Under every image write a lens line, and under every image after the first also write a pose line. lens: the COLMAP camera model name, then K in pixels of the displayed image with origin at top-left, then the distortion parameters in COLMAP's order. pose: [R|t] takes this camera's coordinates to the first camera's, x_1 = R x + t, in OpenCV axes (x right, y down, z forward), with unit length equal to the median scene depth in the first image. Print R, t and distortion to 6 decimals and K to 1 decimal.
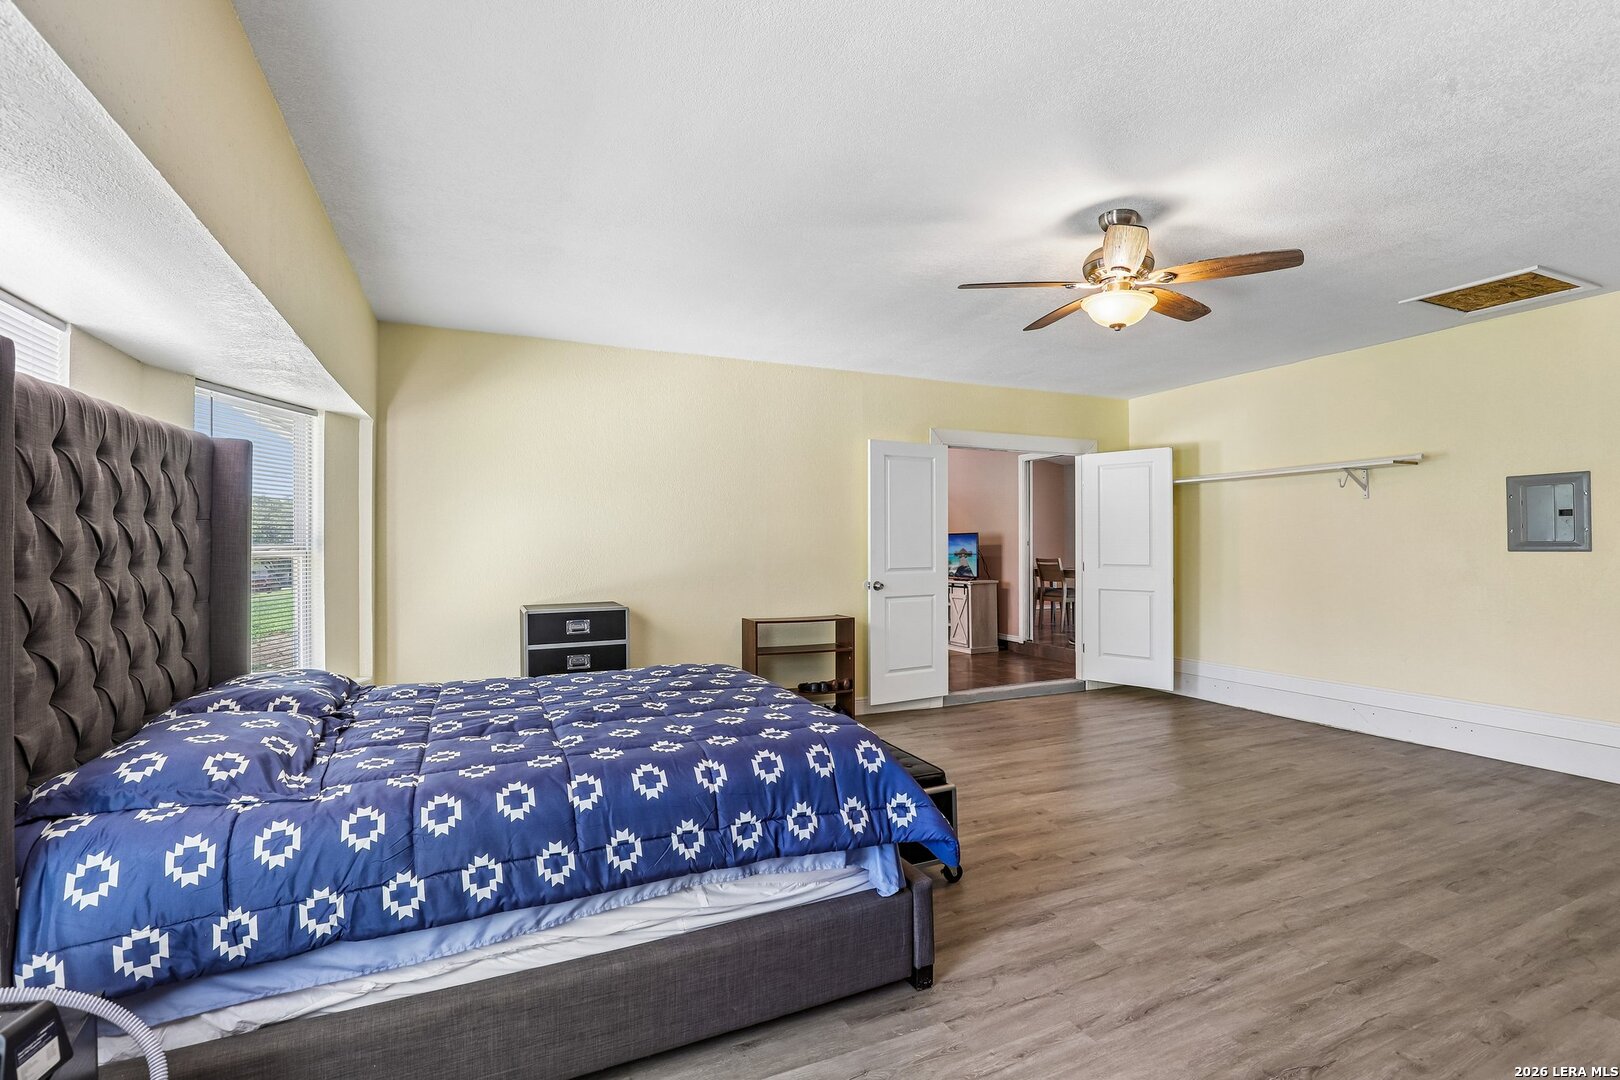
lens RADIAL K [[785.0, 0, 810.0], [0, 785.0, 540.0], [0, 0, 1]] dist [-0.020258, 0.000160]
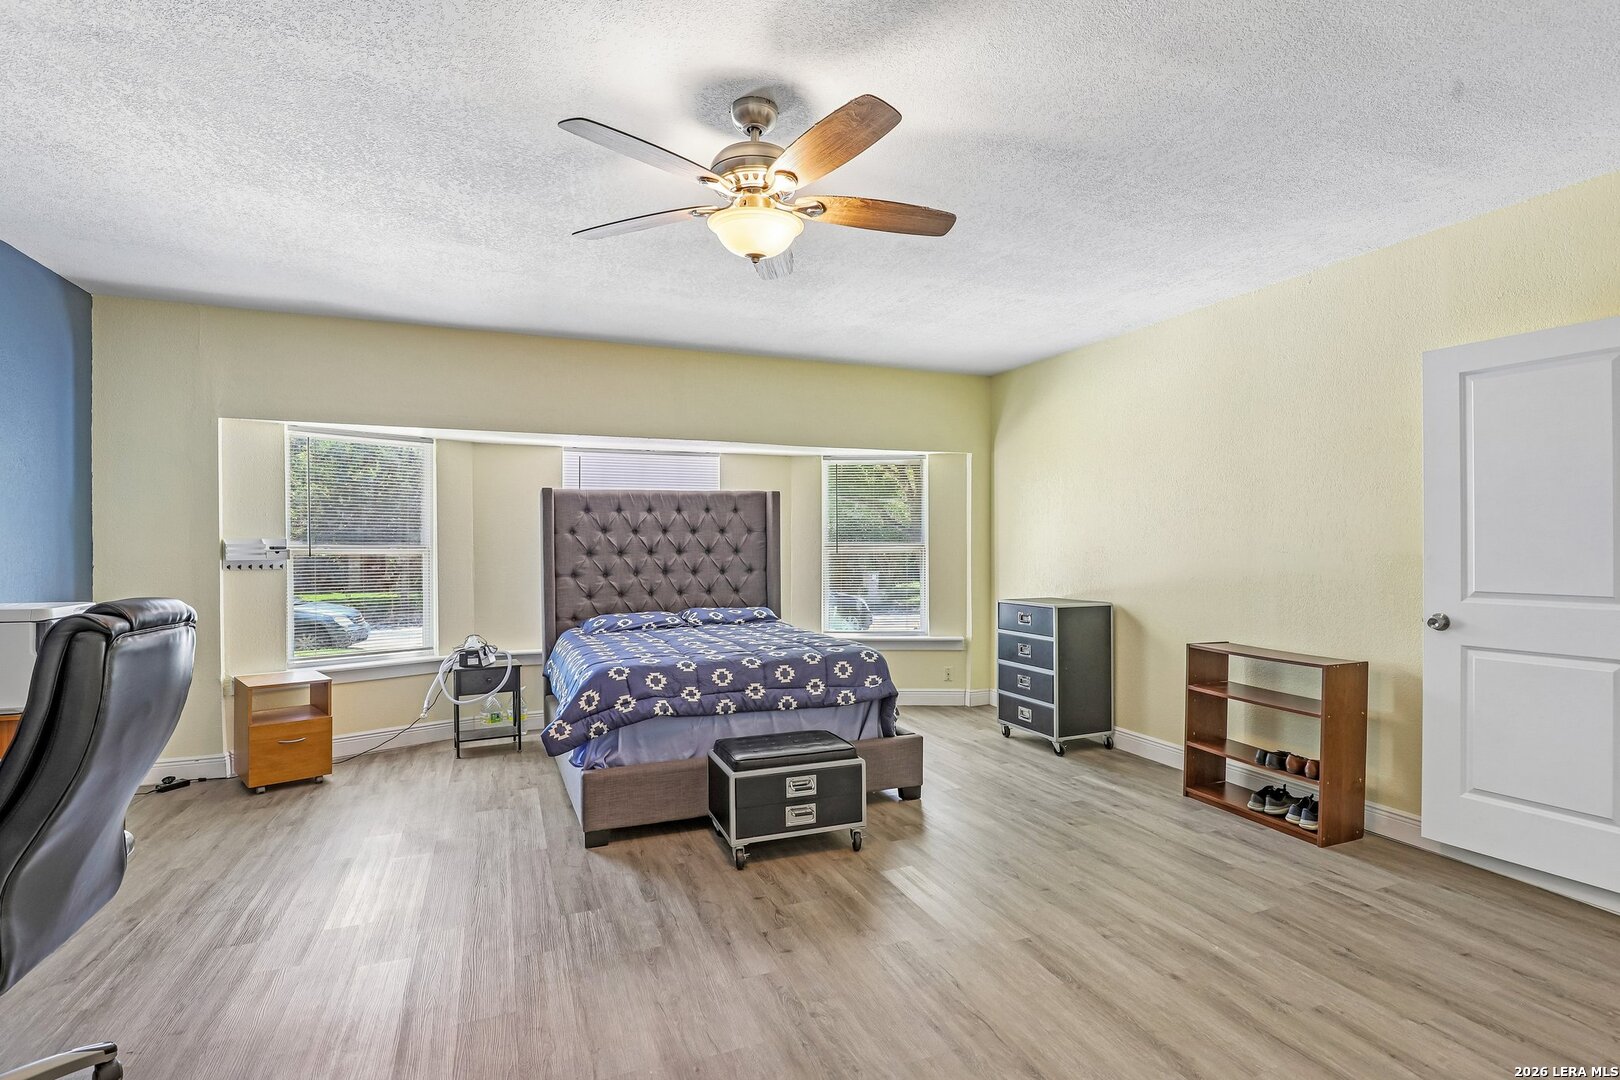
lens RADIAL K [[785.0, 0, 810.0], [0, 785.0, 540.0], [0, 0, 1]] dist [-0.020258, 0.000160]
pose [[-0.041540, 0.014330, -0.999034, 0.666324], [0.006549, 0.999880, 0.014069, -0.008126], [0.999115, -0.005958, -0.041629, 0.625515]]
